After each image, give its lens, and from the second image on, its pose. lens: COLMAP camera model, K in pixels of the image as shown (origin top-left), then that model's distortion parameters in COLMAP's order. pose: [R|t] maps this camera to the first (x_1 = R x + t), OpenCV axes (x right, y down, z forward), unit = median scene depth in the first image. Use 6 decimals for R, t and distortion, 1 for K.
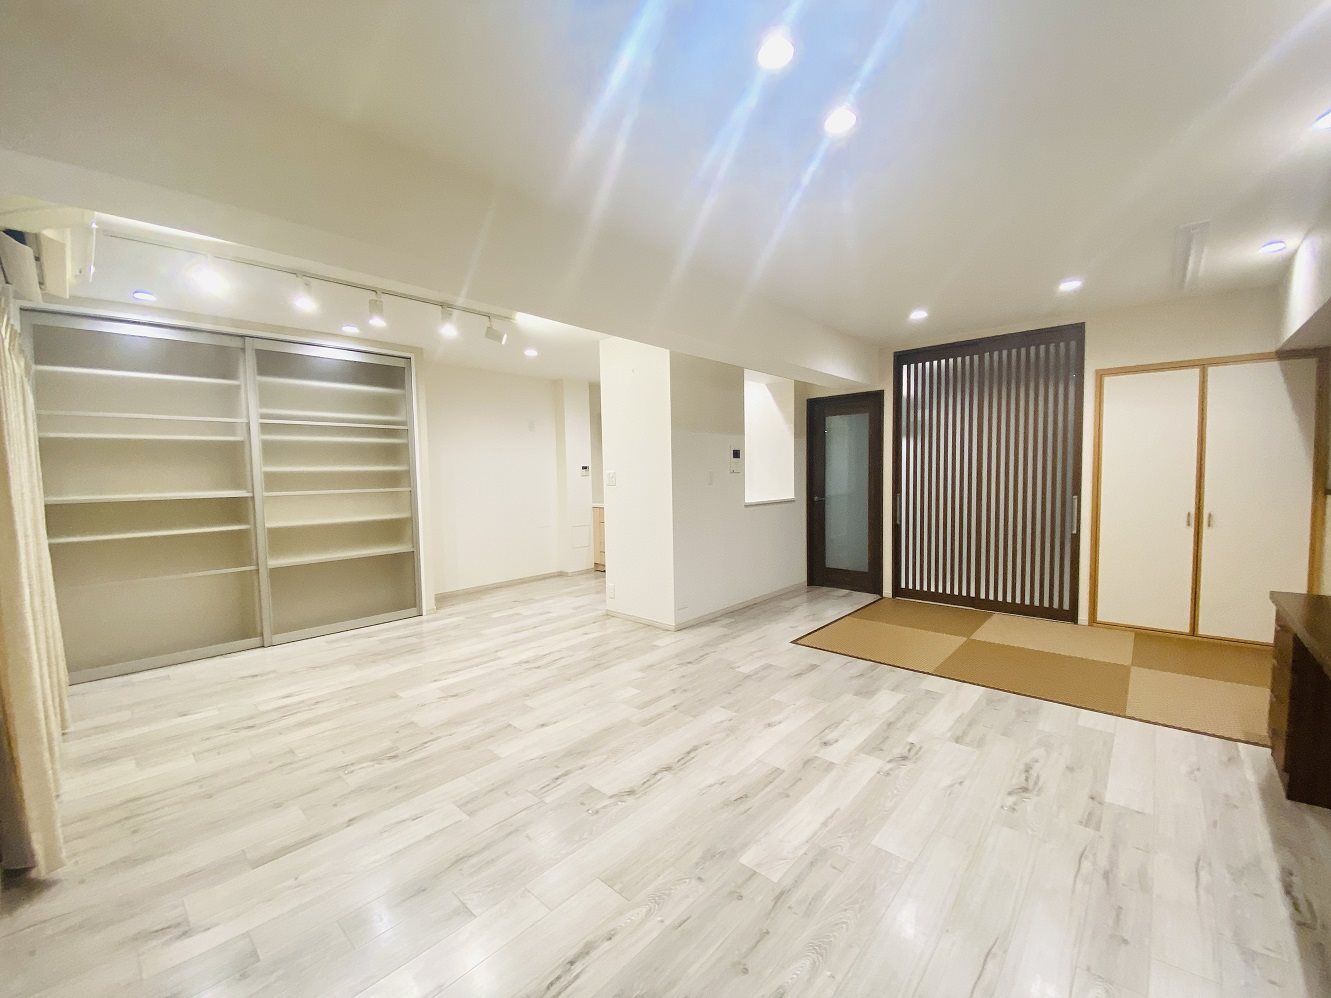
lens RADIAL K [[539.1, 0, 665.5], [0, 539.1, 499.0], [0, 0, 1]] dist [-0.001392, -0.000218]
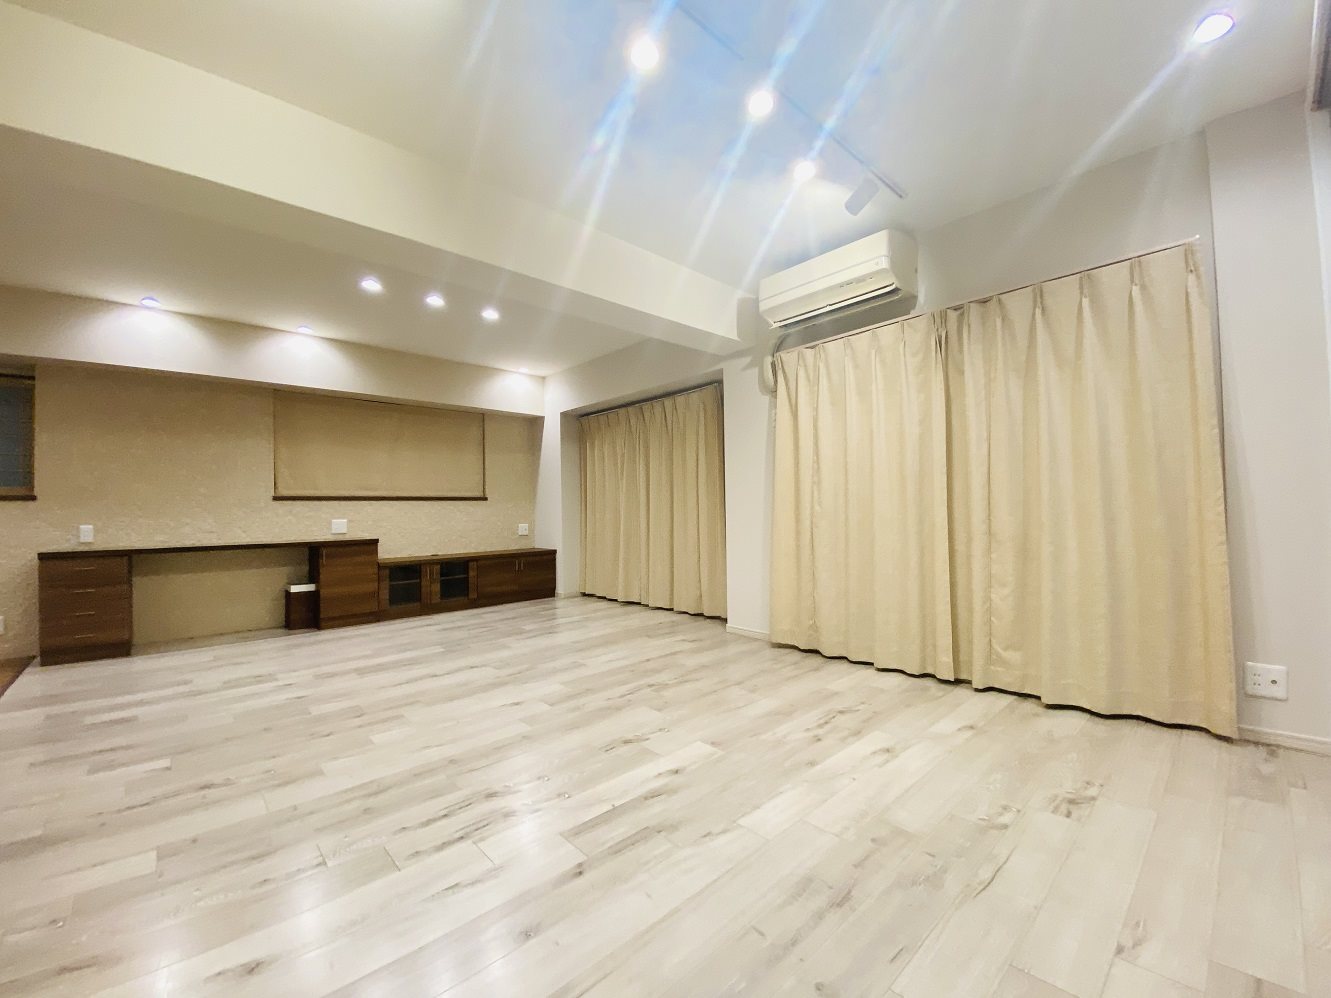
lens RADIAL K [[539.1, 0, 665.5], [0, 539.1, 499.0], [0, 0, 1]] dist [-0.001392, -0.000218]
pose [[-0.995327, 0.037399, 0.089026, -0.547036], [0.040798, 0.998494, 0.036673, 0.034451], [-0.087520, 0.040134, -0.995354, 1.780221]]
